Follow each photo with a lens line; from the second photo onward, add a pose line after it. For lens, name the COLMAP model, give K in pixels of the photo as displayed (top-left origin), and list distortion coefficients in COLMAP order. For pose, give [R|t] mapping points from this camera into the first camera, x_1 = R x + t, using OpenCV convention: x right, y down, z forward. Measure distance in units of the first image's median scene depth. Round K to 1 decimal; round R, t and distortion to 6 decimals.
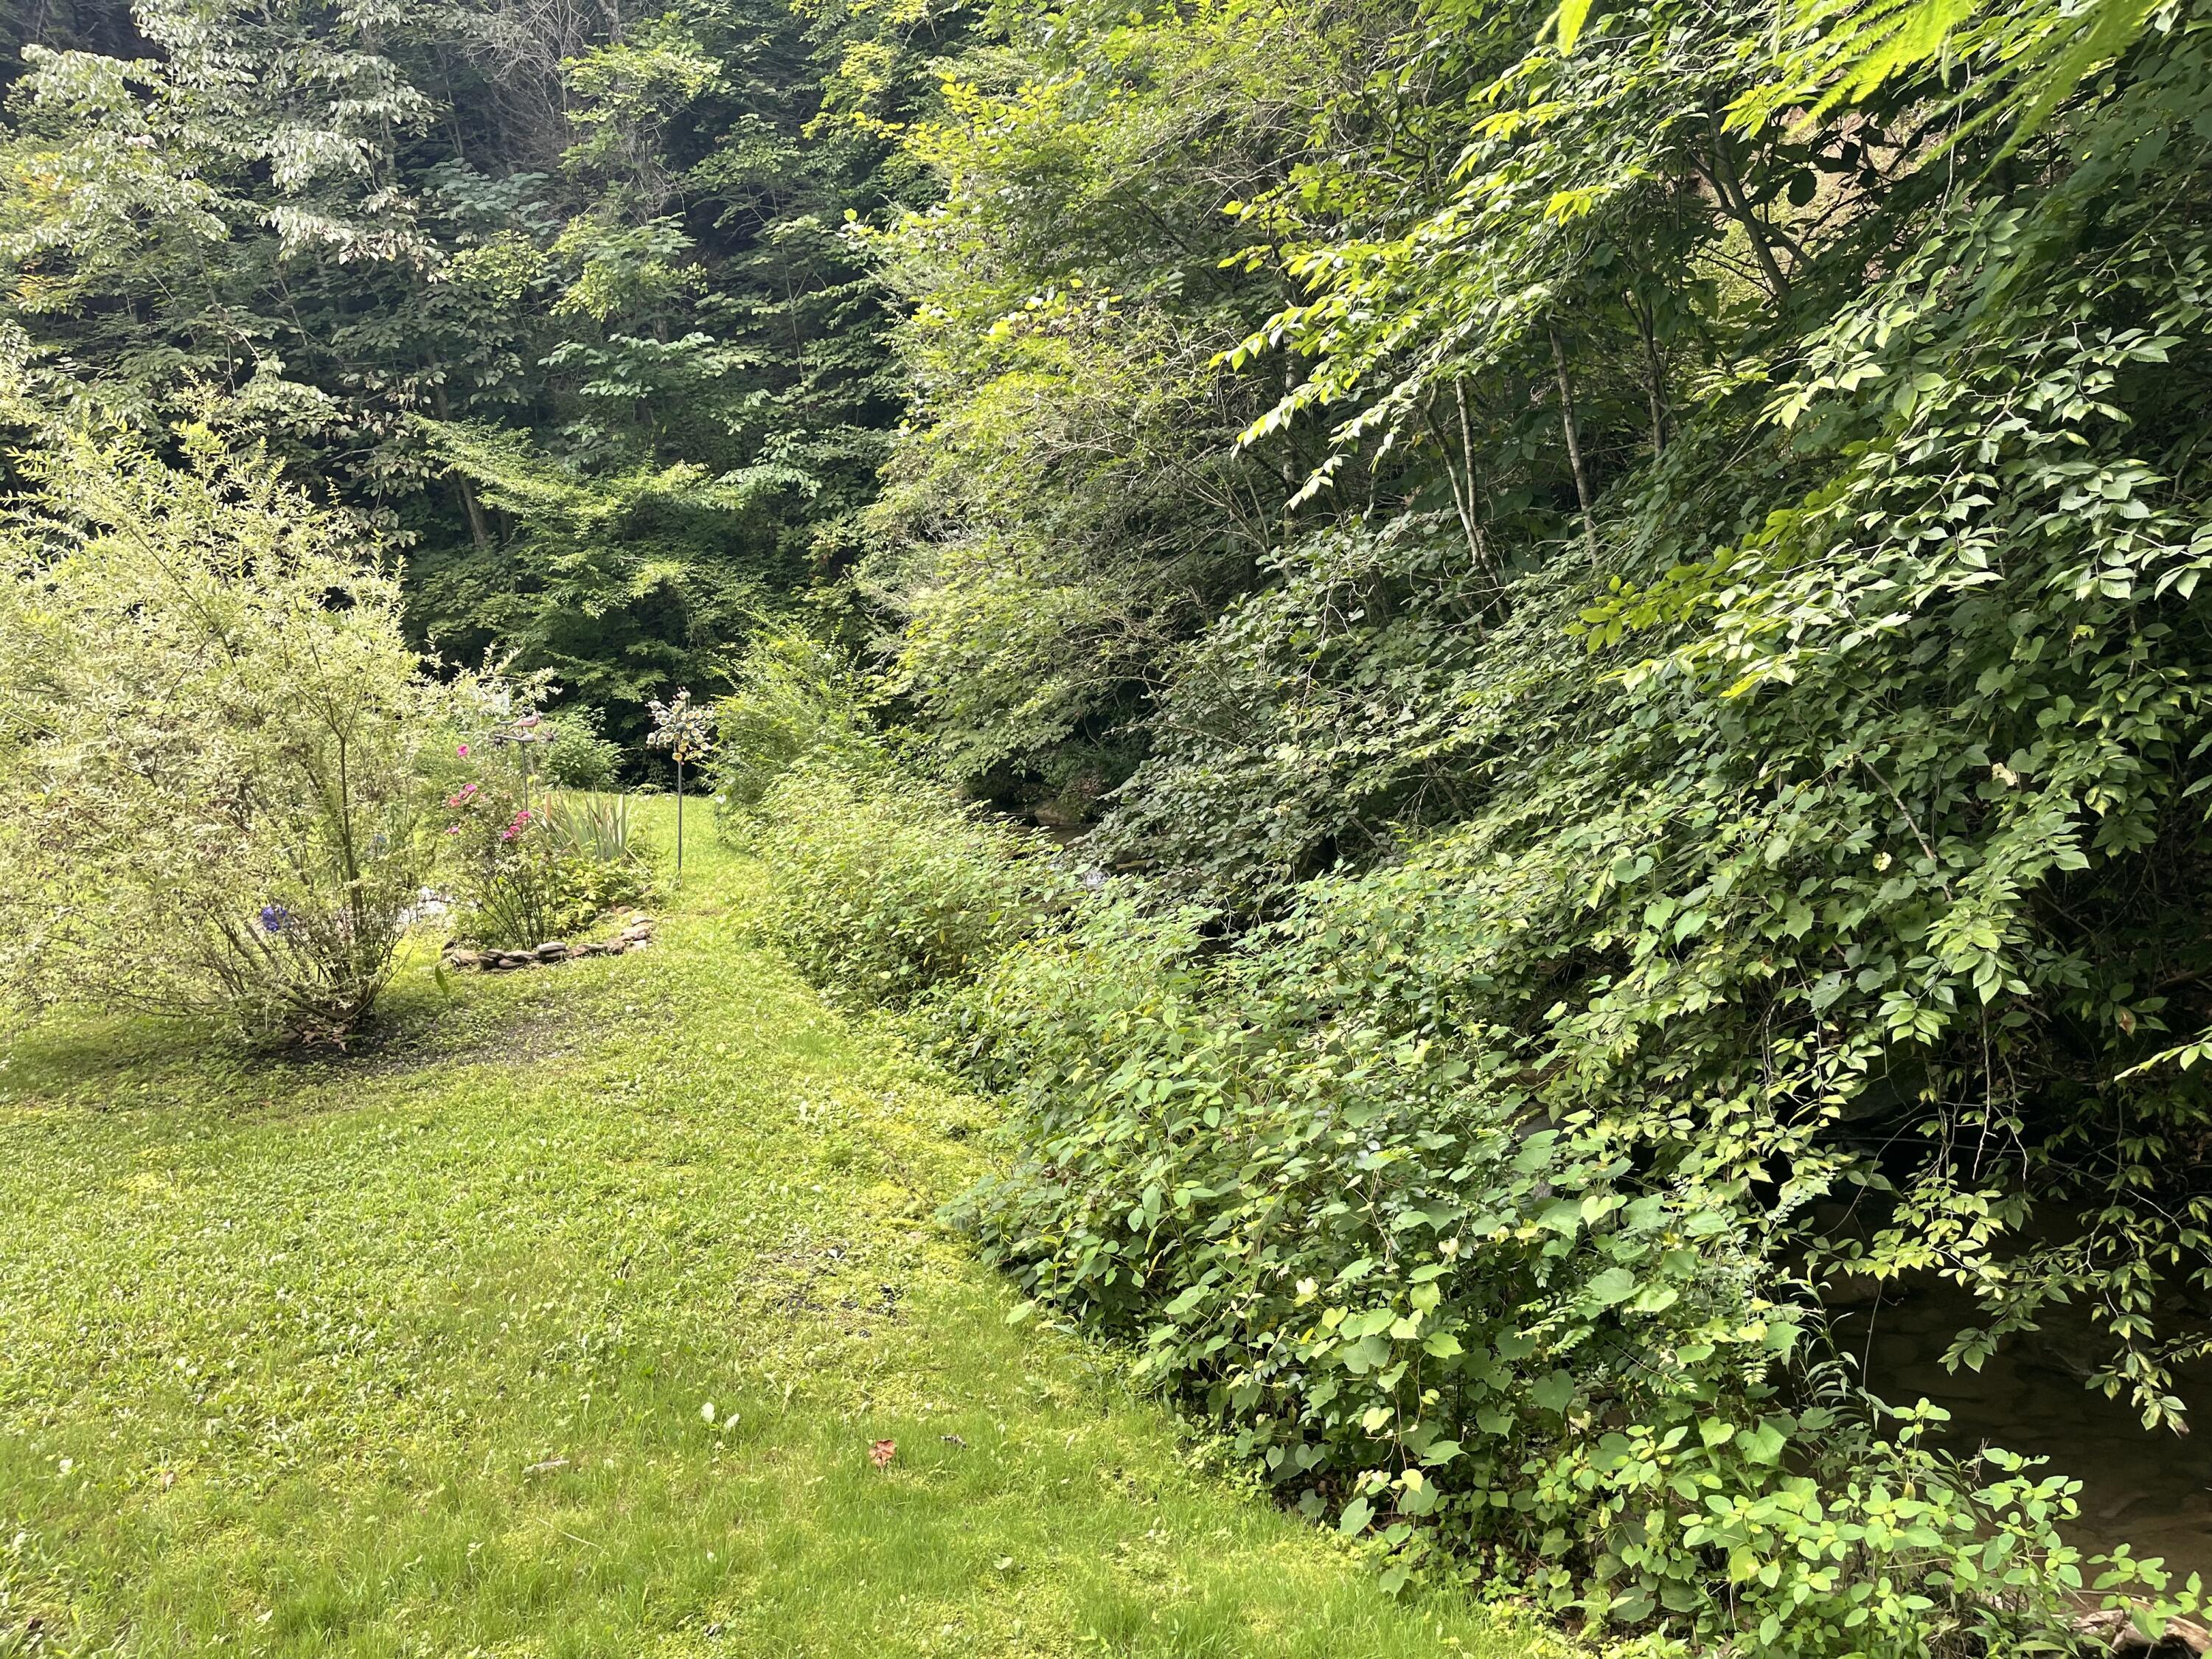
lens RADIAL K [[1652.5, 0, 1109.9], [0, 1652.5, 850.7], [0, 0, 1]] dist [0.083893, -0.118182]
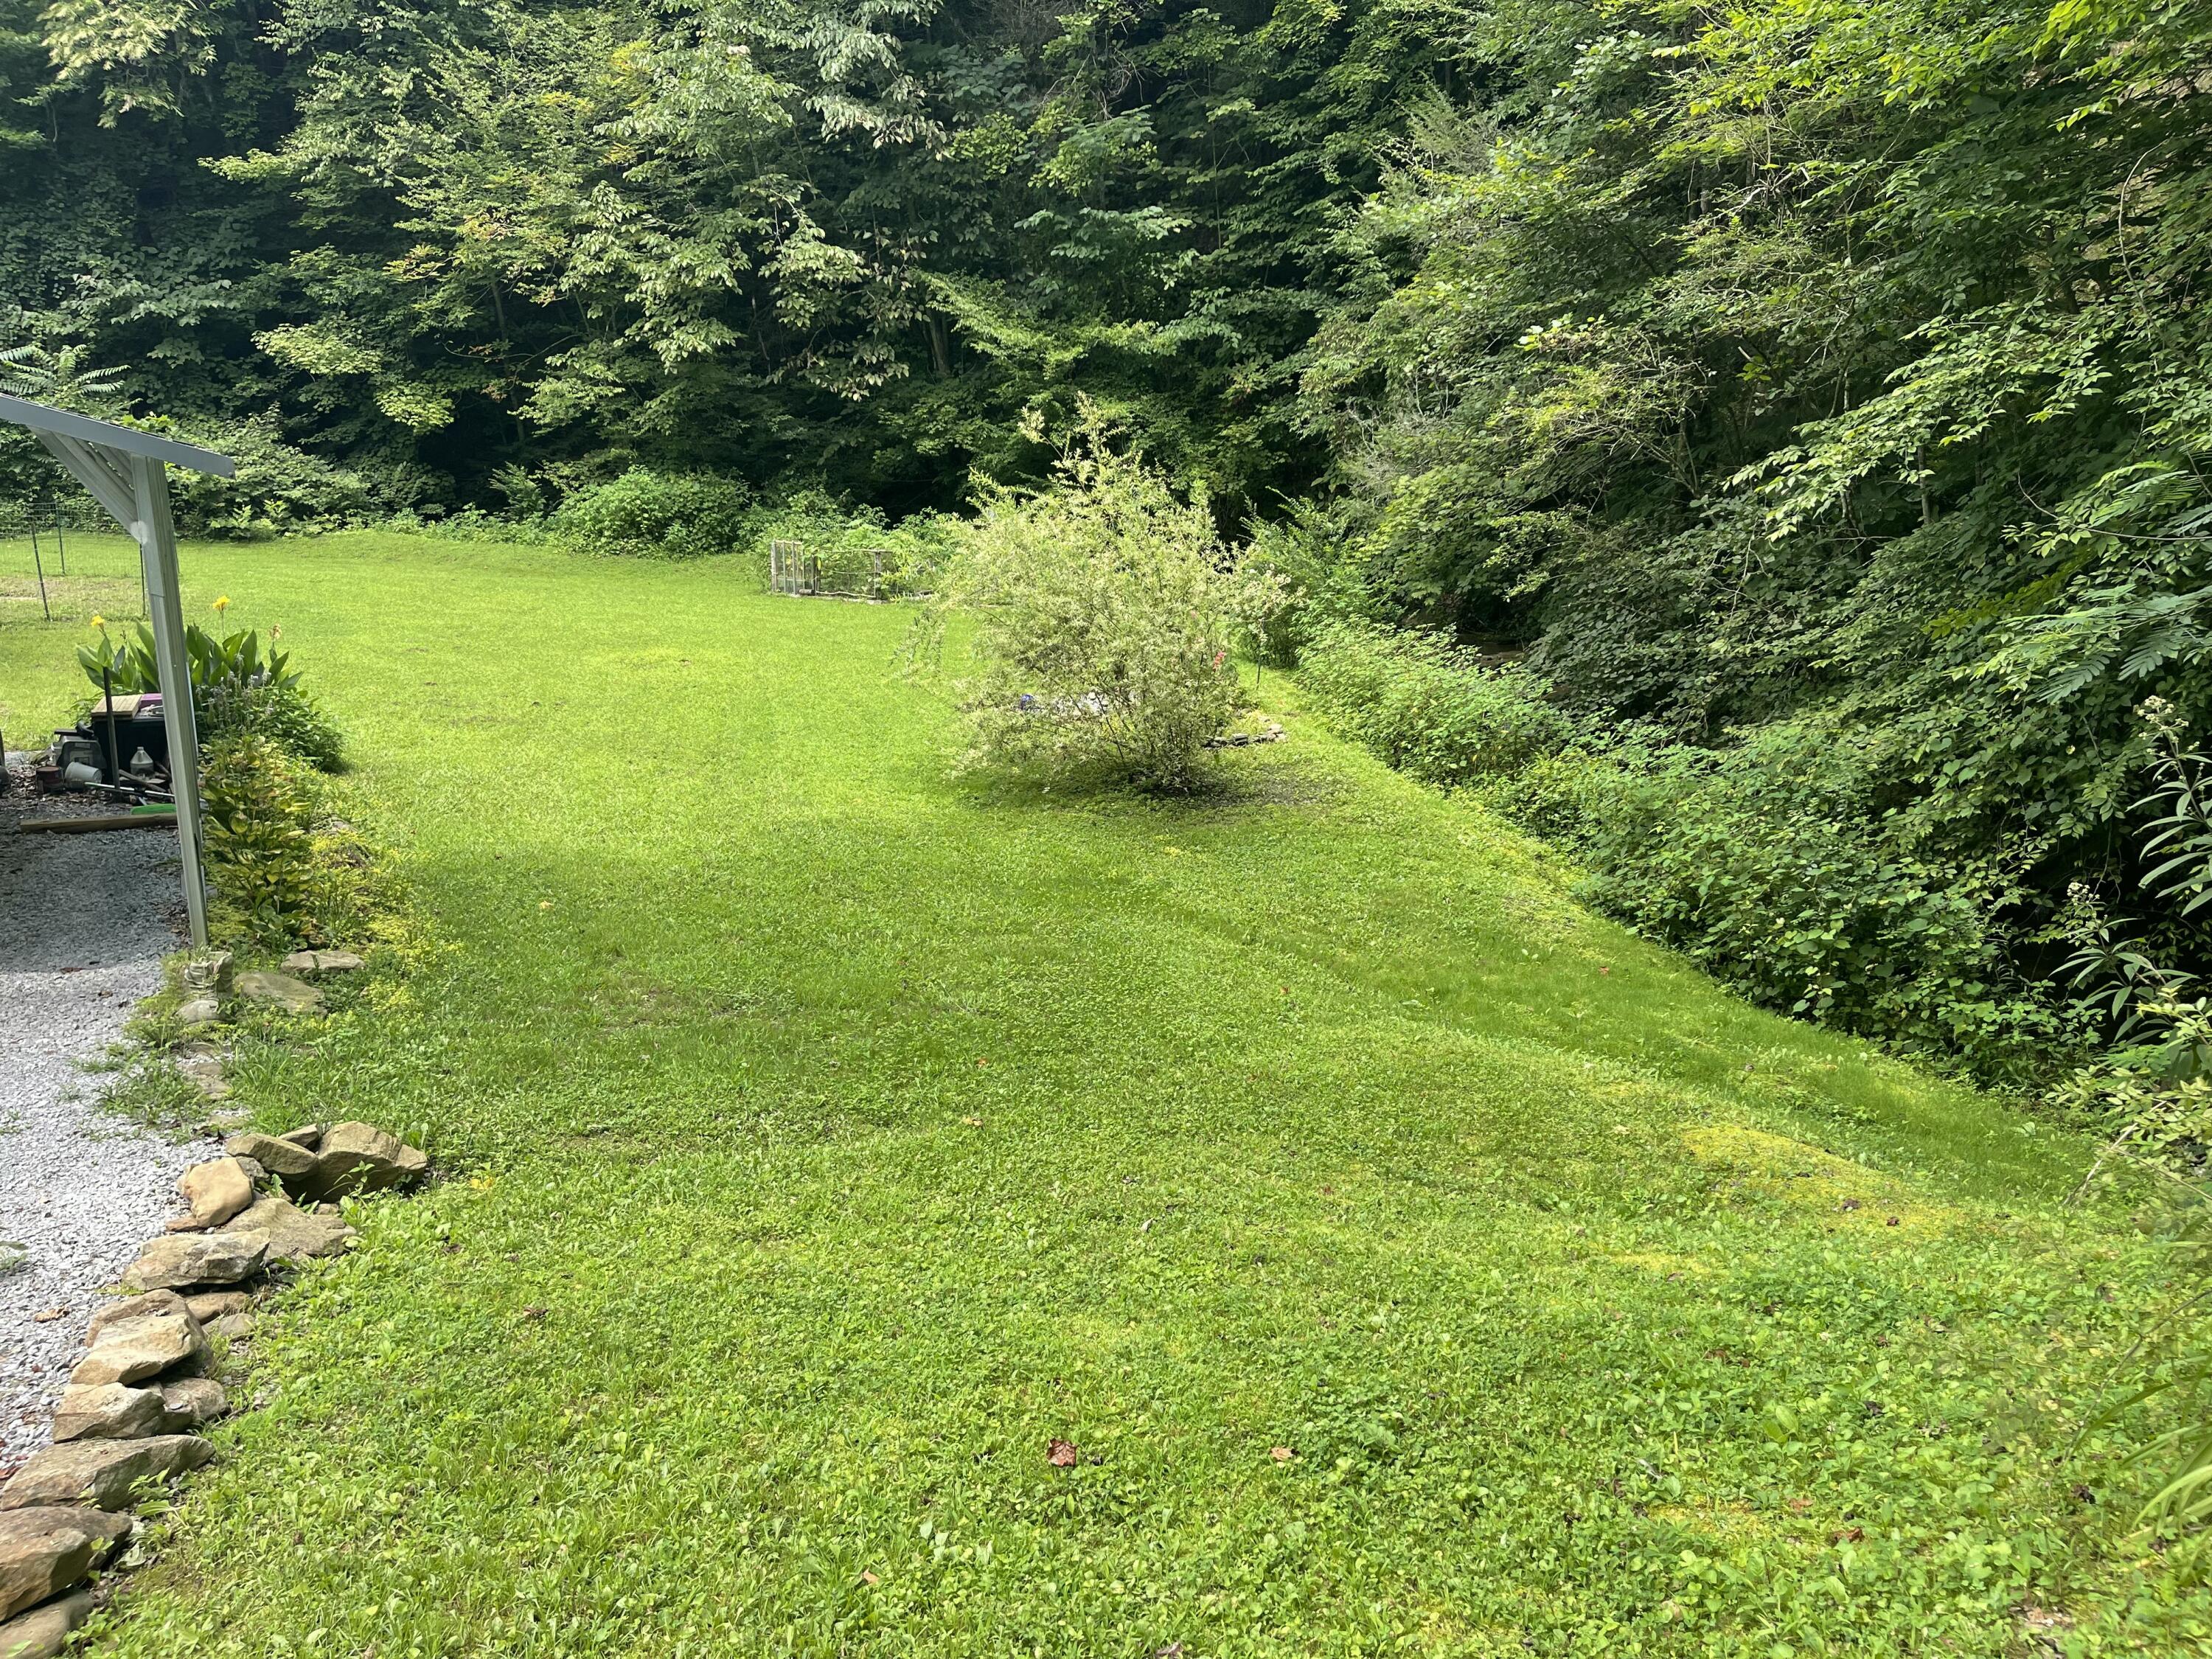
lens RADIAL K [[1652.0, 0, 1114.8], [0, 1652.0, 838.2], [0, 0, 1]] dist [0.086754, -0.113965]
pose [[0.990094, 0.064727, -0.124595, -0.408276], [-0.046973, 0.988967, 0.140493, -0.113693], [0.132314, -0.133249, 0.982211, -1.119517]]
